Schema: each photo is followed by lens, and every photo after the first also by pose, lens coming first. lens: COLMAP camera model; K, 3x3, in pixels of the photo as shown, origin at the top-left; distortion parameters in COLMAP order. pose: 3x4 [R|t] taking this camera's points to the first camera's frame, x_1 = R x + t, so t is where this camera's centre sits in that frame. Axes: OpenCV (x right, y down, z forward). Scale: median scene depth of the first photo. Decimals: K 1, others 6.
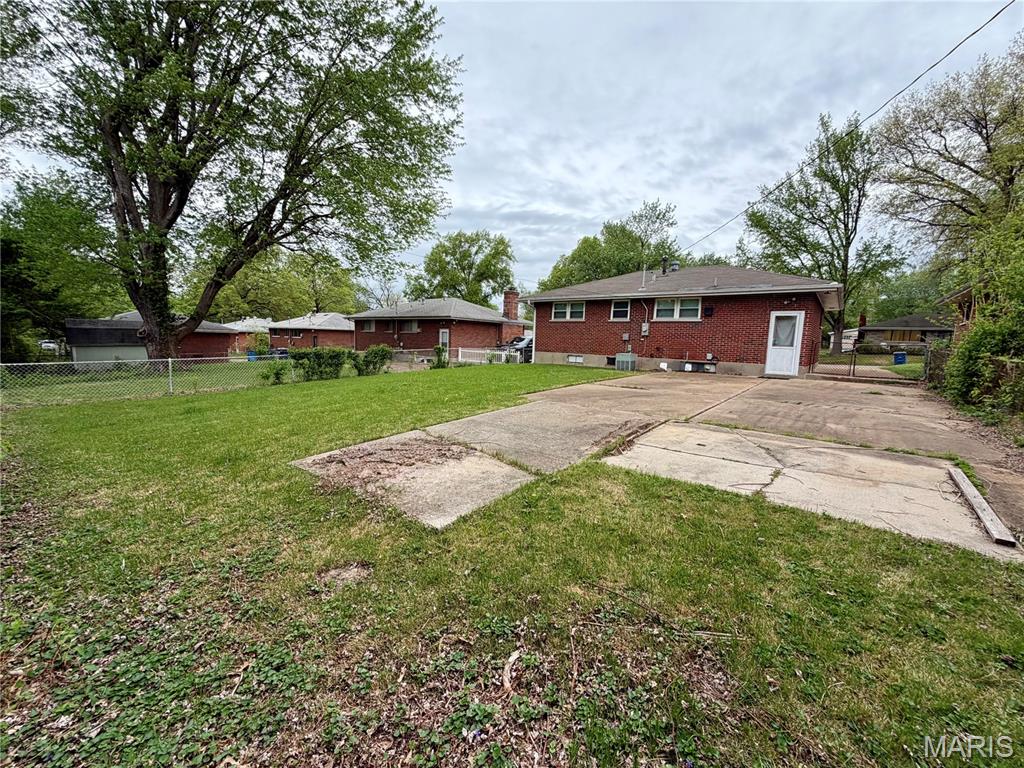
lens RADIAL K [[409.3, 0, 508.8], [0, 409.3, 384.4], [0, 0, 1]] dist [0.001701, 0.000072]
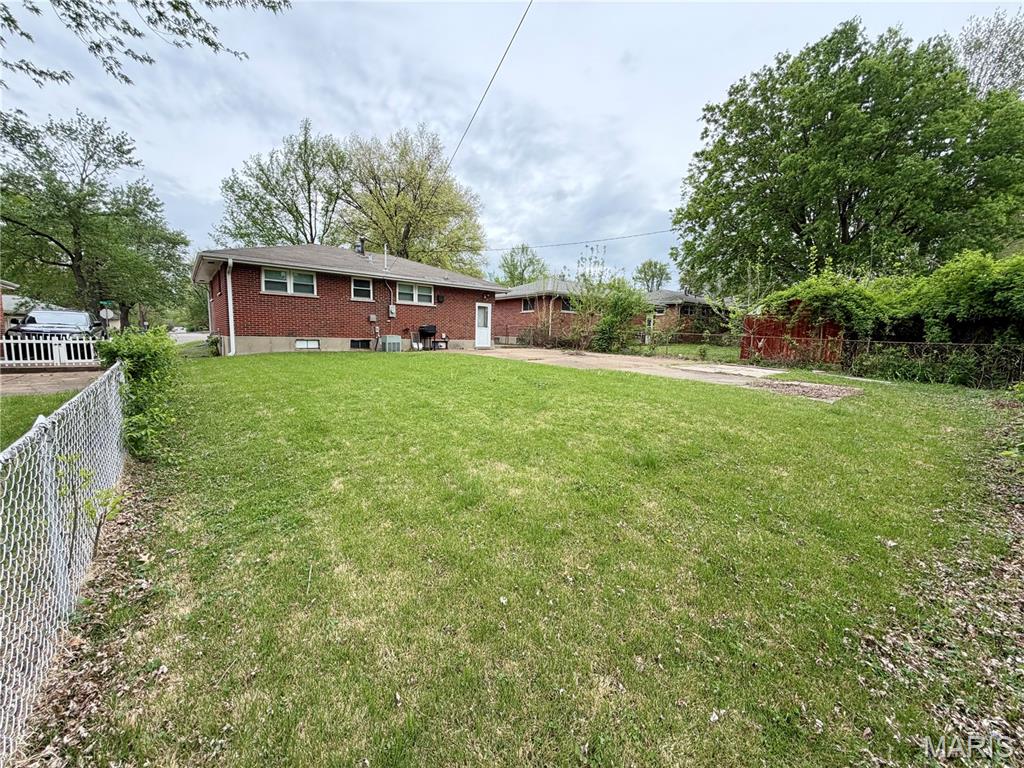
lens RADIAL K [[409.3, 0, 508.8], [0, 409.3, 384.4], [0, 0, 1]] dist [0.001701, 0.000072]
pose [[0.211977, -0.155399, 0.964840, -0.622673], [0.076168, 0.986900, 0.142218, -0.077398], [-0.974302, 0.043343, 0.221037, 0.500574]]
